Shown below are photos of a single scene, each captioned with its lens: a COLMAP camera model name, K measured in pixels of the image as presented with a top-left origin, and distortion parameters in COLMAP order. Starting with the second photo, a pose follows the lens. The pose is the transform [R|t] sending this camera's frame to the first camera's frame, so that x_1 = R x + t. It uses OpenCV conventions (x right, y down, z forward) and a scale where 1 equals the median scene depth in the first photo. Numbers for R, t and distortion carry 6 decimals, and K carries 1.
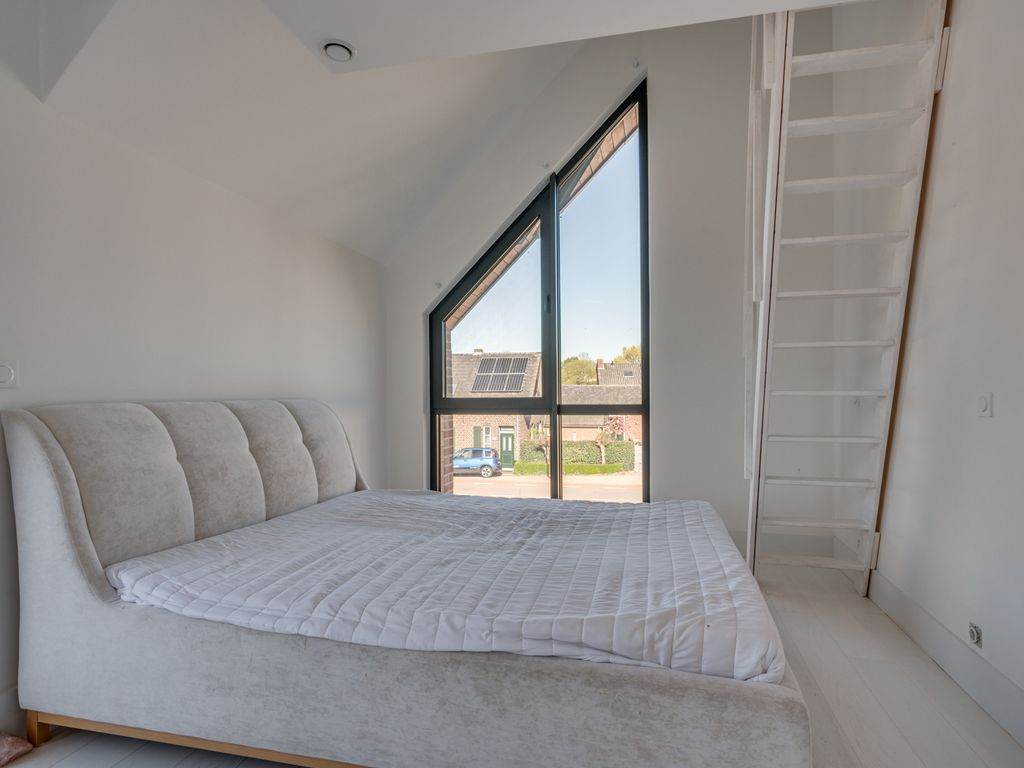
lens RADIAL K [[563.8, 0, 512.0], [0, 563.8, 384.0], [0, 0, 1]] dist [0.004212, 0.001168]
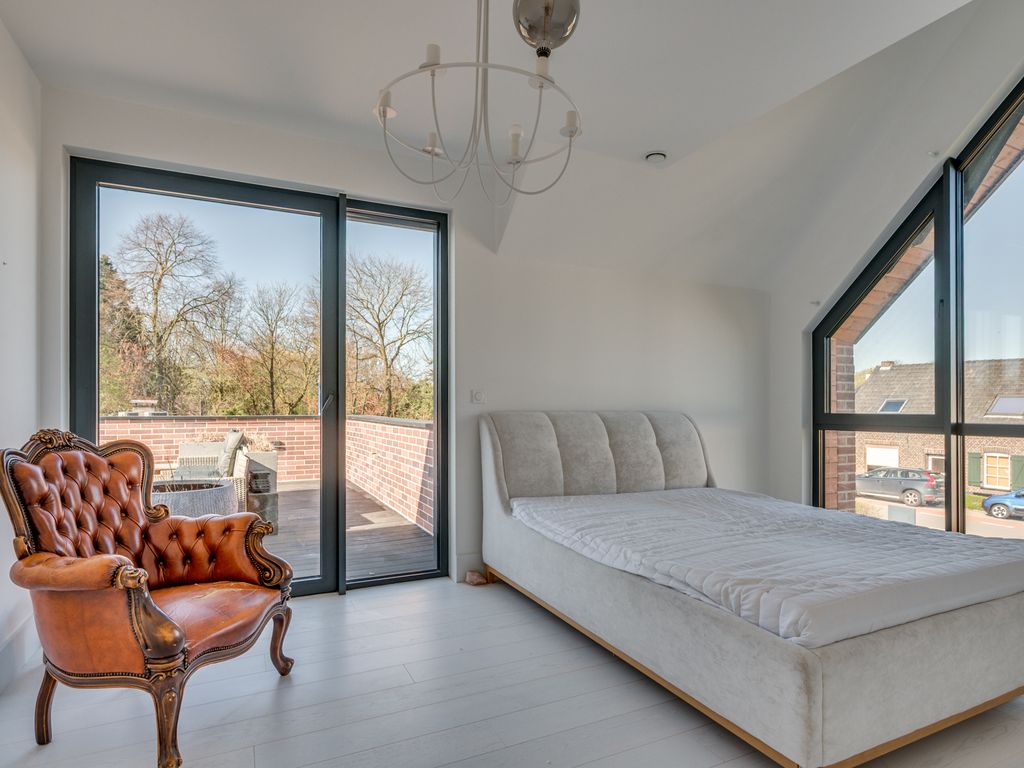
lens RADIAL K [[554.3, 0, 509.8], [0, 554.3, 403.2], [0, 0, 1]] dist [0.001474, 0.000279]
pose [[0.642365, 0.004295, -0.766387, 0.476824], [0.002816, 0.999964, 0.007965, -0.005495], [0.766393, -0.007274, 0.642330, -0.128838]]
